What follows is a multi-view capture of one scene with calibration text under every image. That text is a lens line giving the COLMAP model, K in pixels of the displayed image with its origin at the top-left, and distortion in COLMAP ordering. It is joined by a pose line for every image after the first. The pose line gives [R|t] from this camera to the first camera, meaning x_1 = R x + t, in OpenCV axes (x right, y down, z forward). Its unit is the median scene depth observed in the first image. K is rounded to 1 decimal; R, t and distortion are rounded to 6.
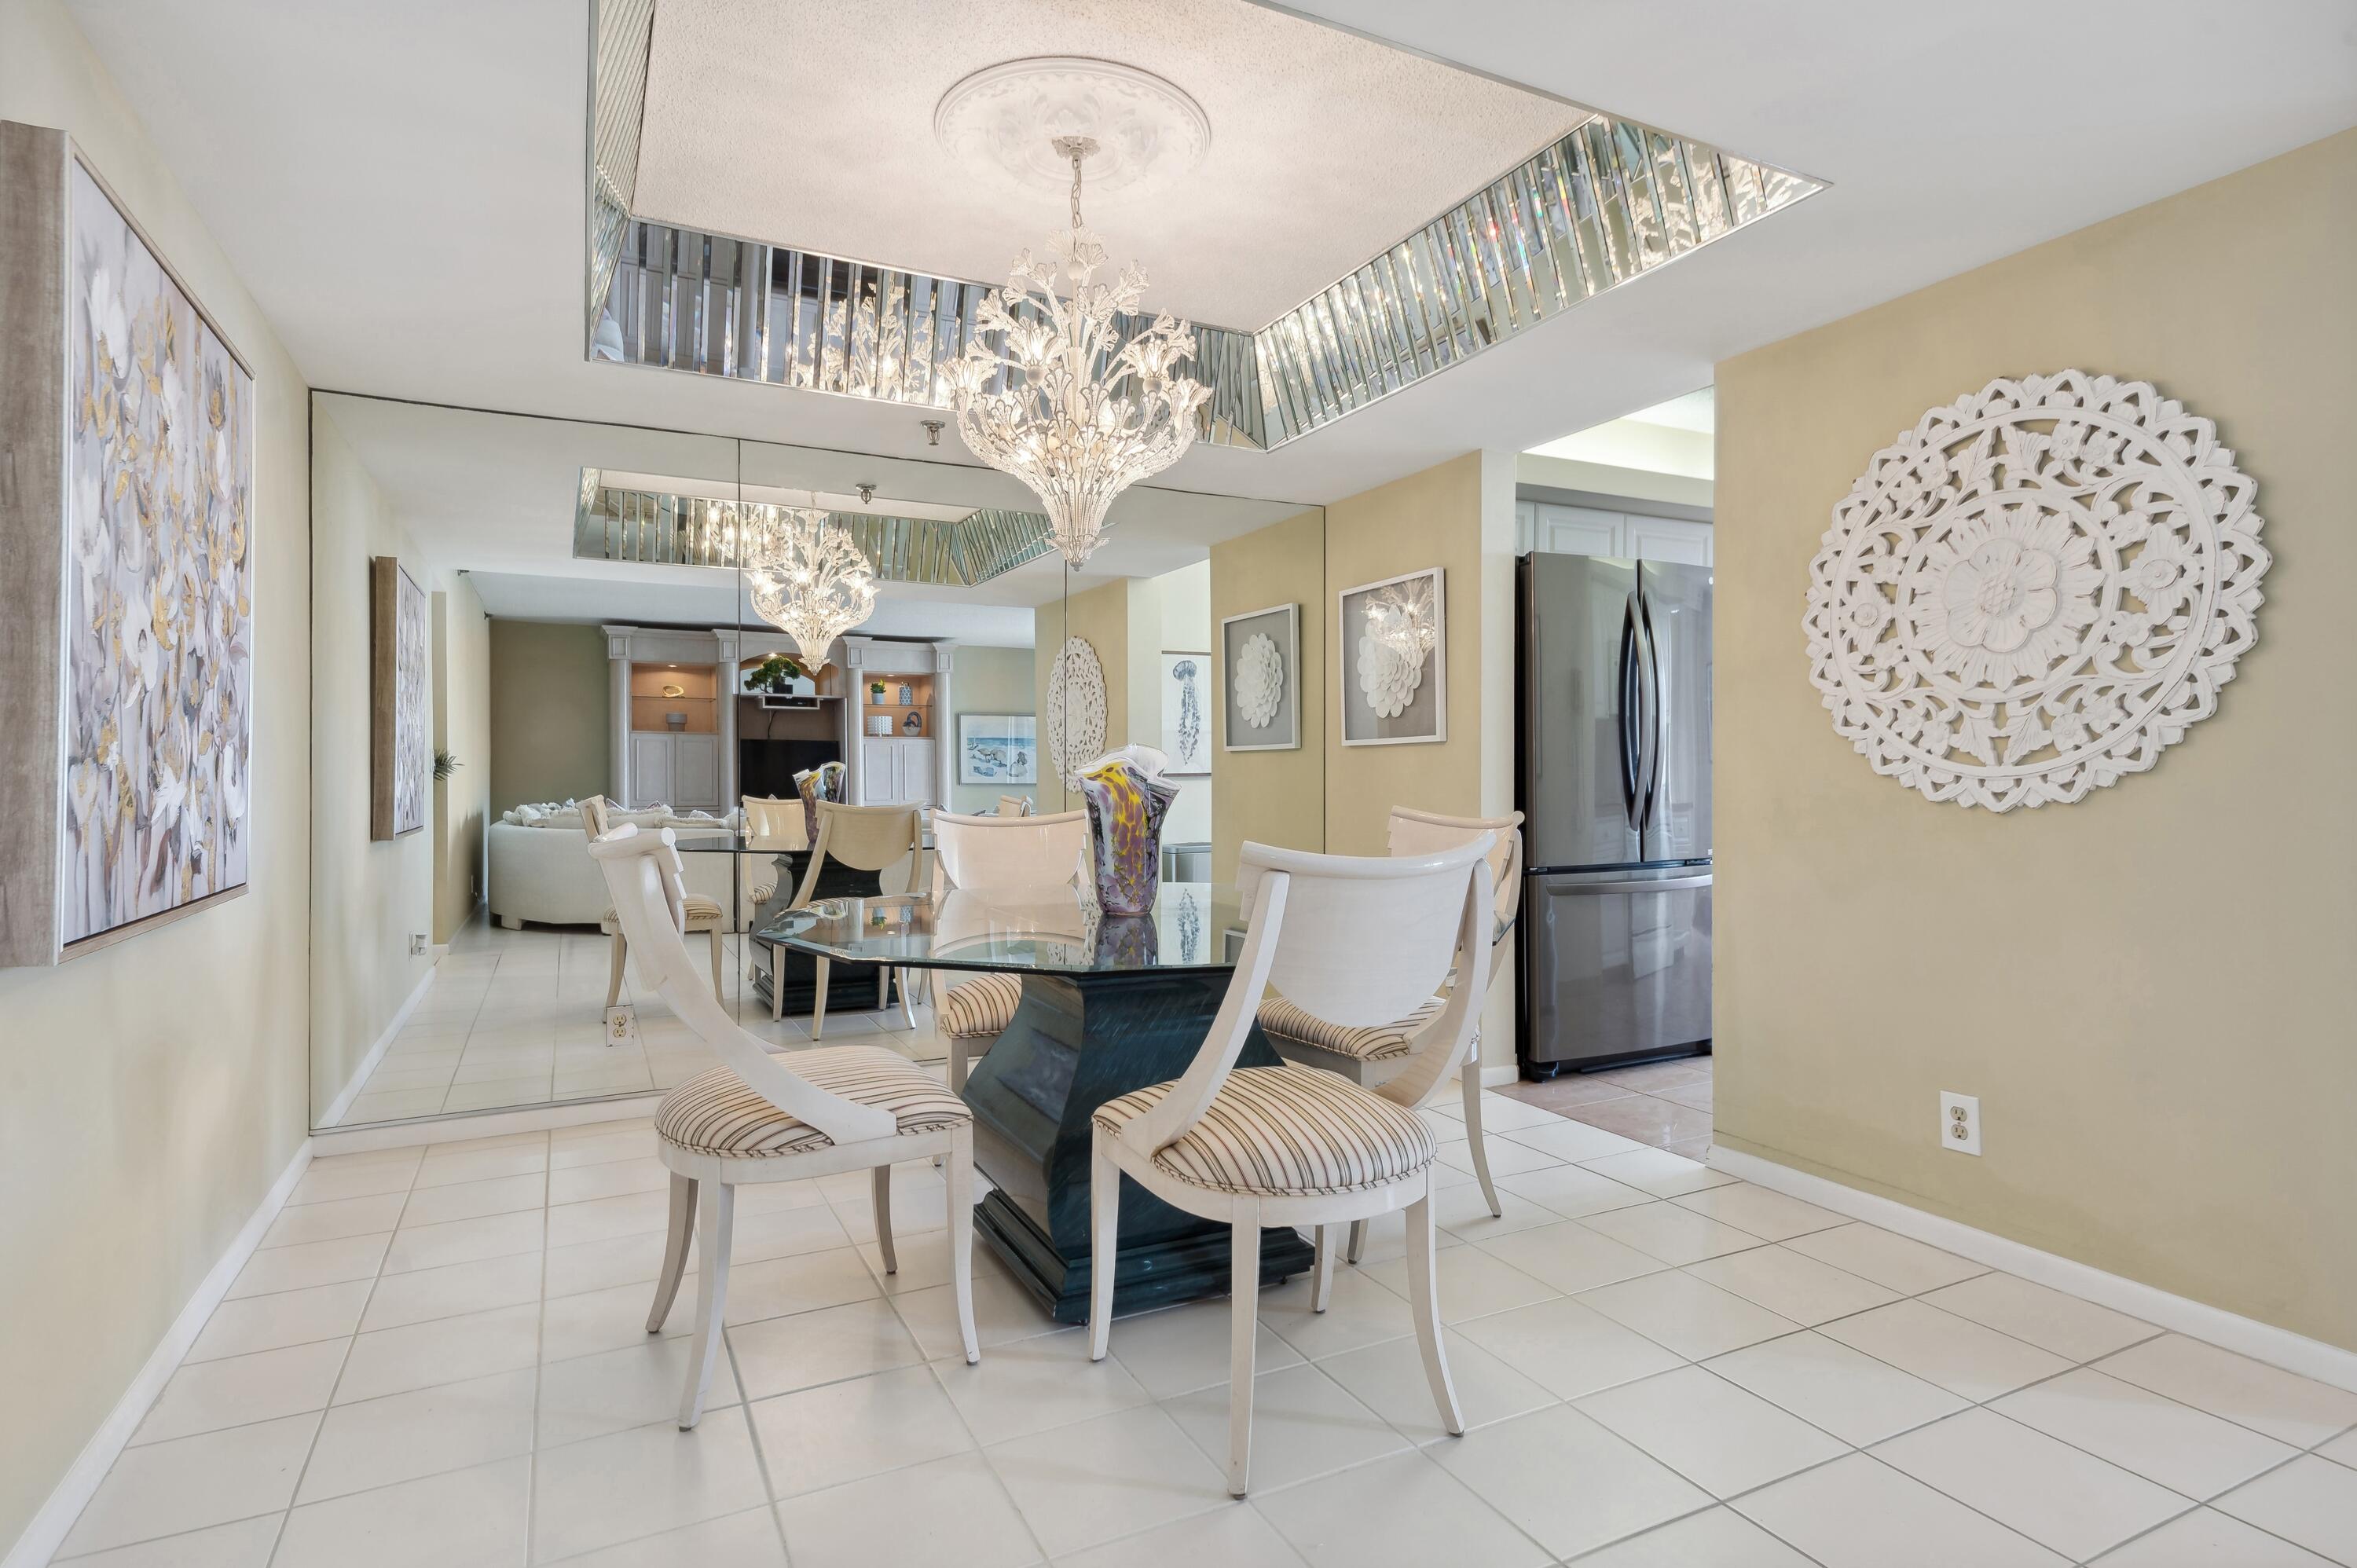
lens RADIAL K [[1222.7, 0, 1188.7], [0, 1222.7, 759.6], [0, 0, 1]] dist [0.024217, 0.000352]
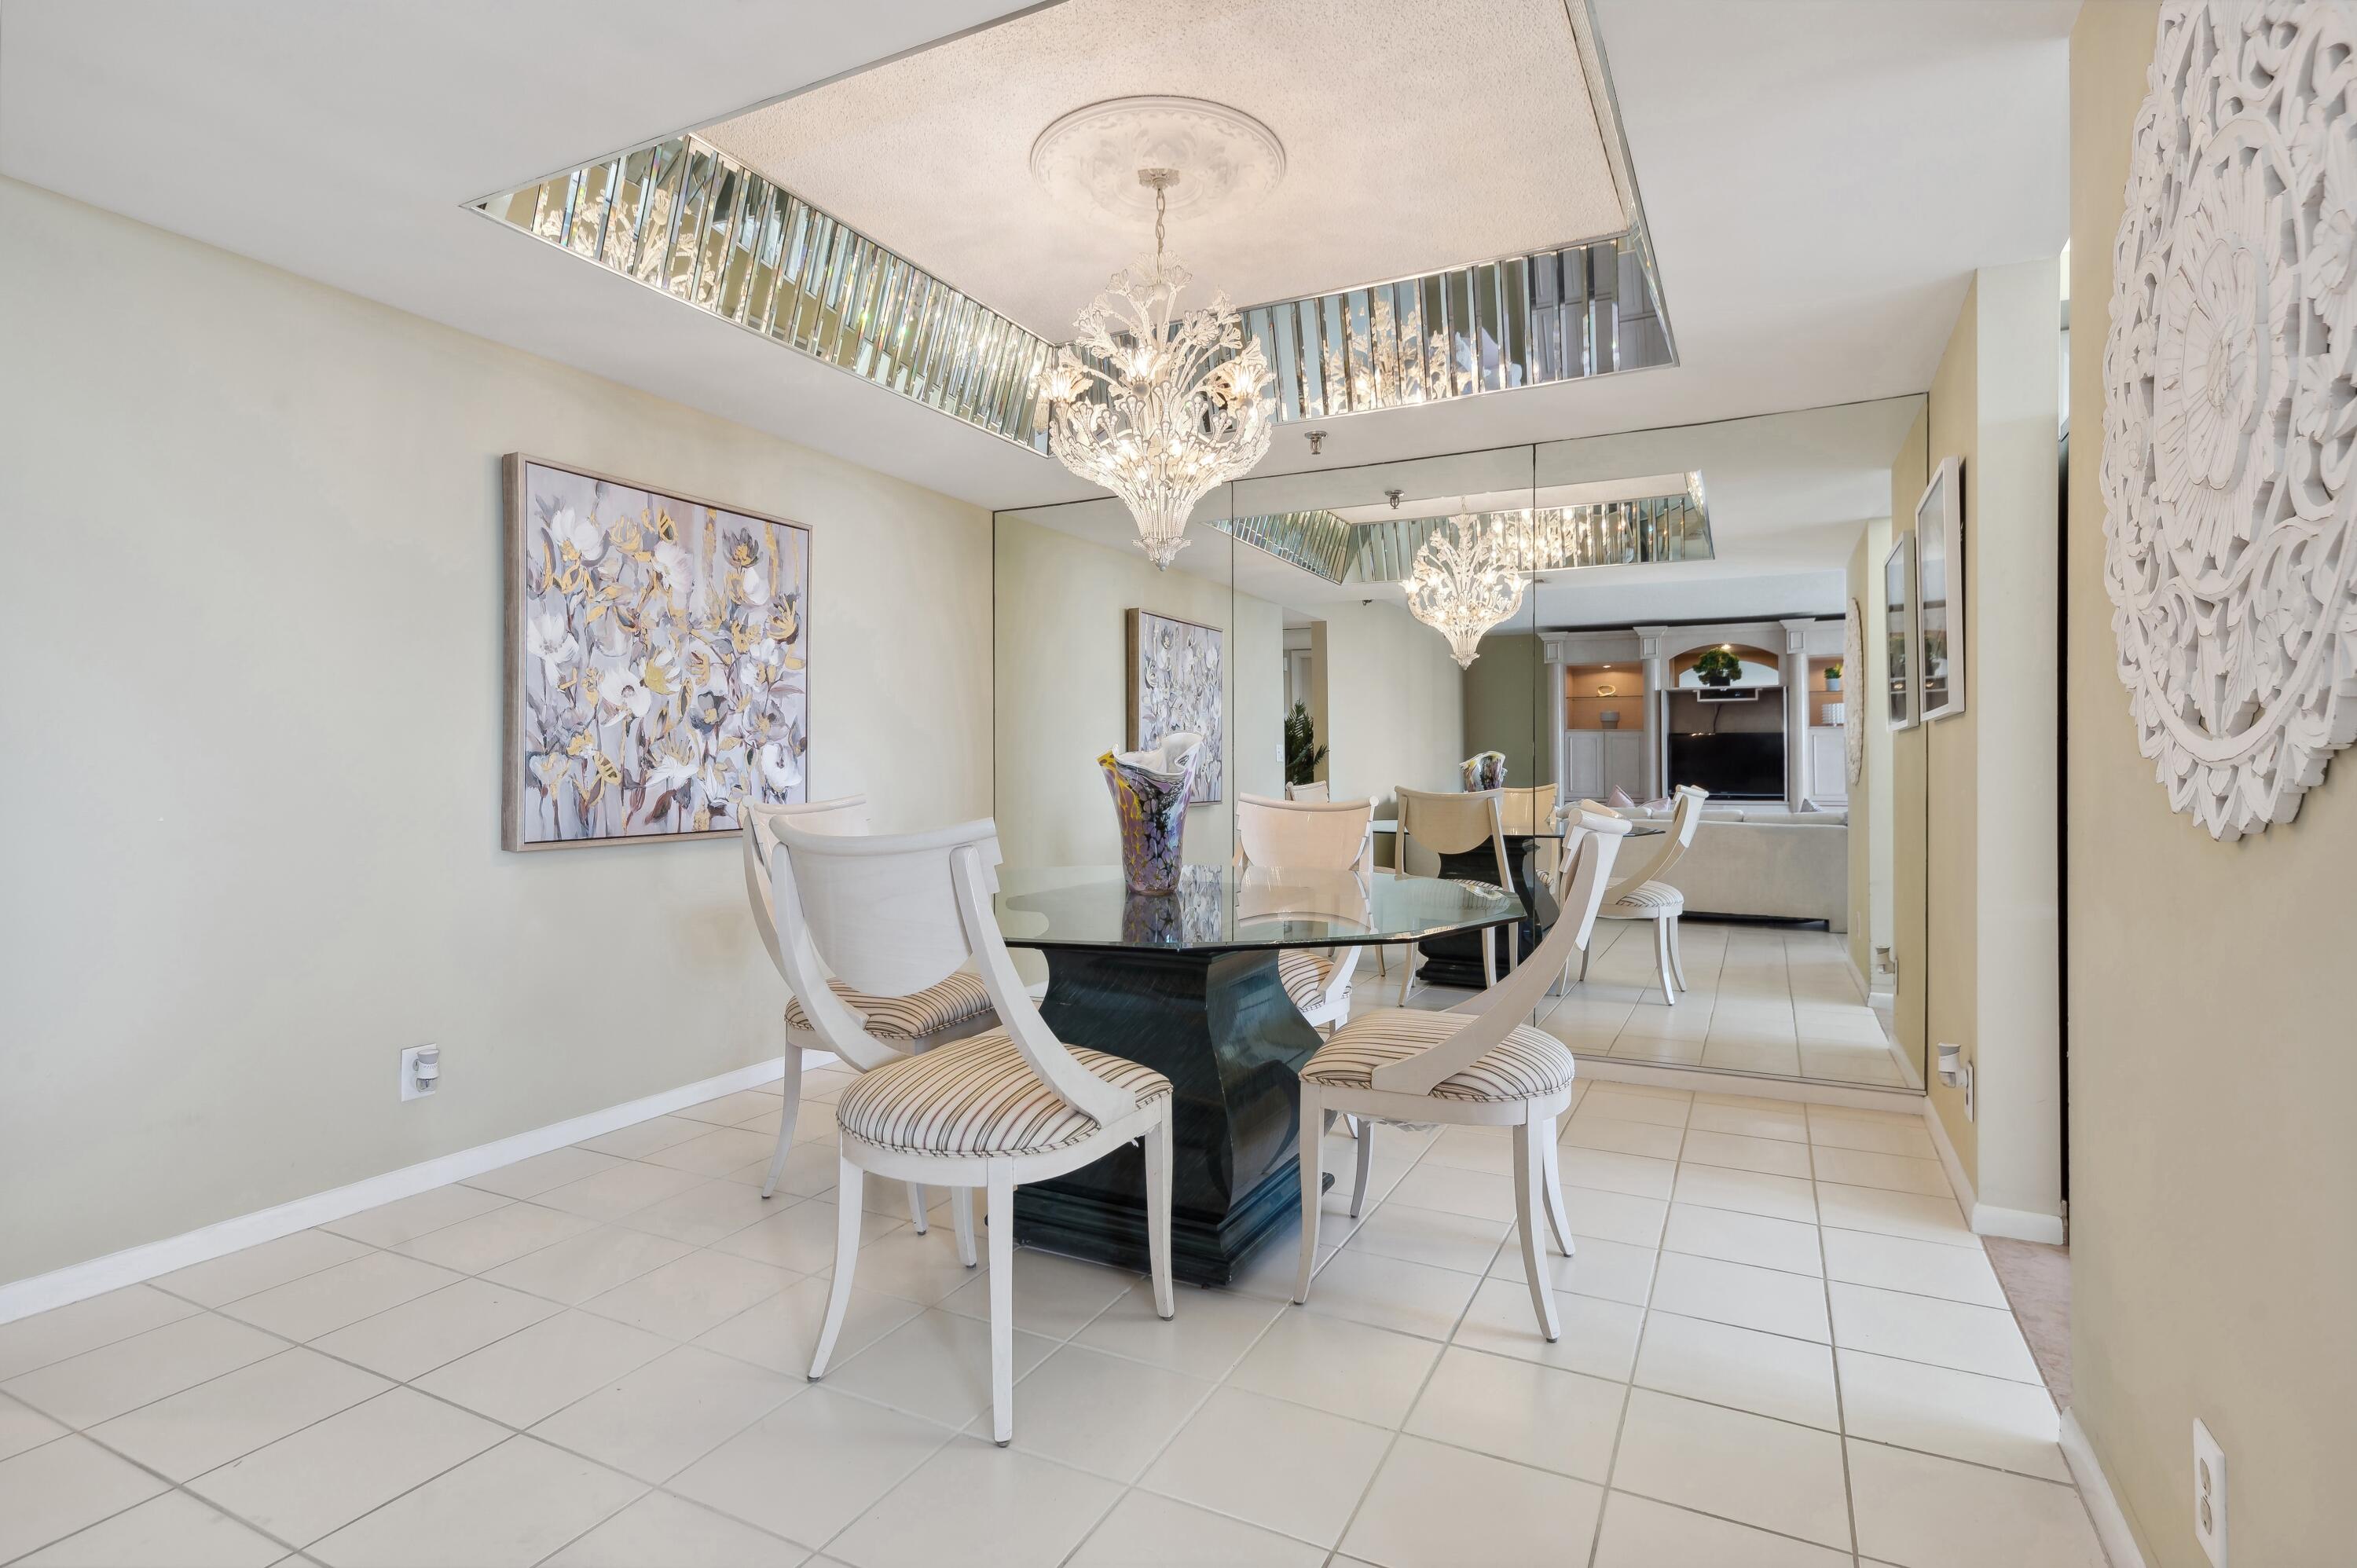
lens RADIAL K [[1183.3, 0, 1170.1], [0, 1183.3, 753.3], [0, 0, 1]] dist [-0.000430, -0.000088]
pose [[0.582973, -0.010371, -0.812425, 0.484009], [0.007784, 0.999944, -0.007180, 0.008651], [0.812454, -0.002138, 0.583021, 0.260566]]
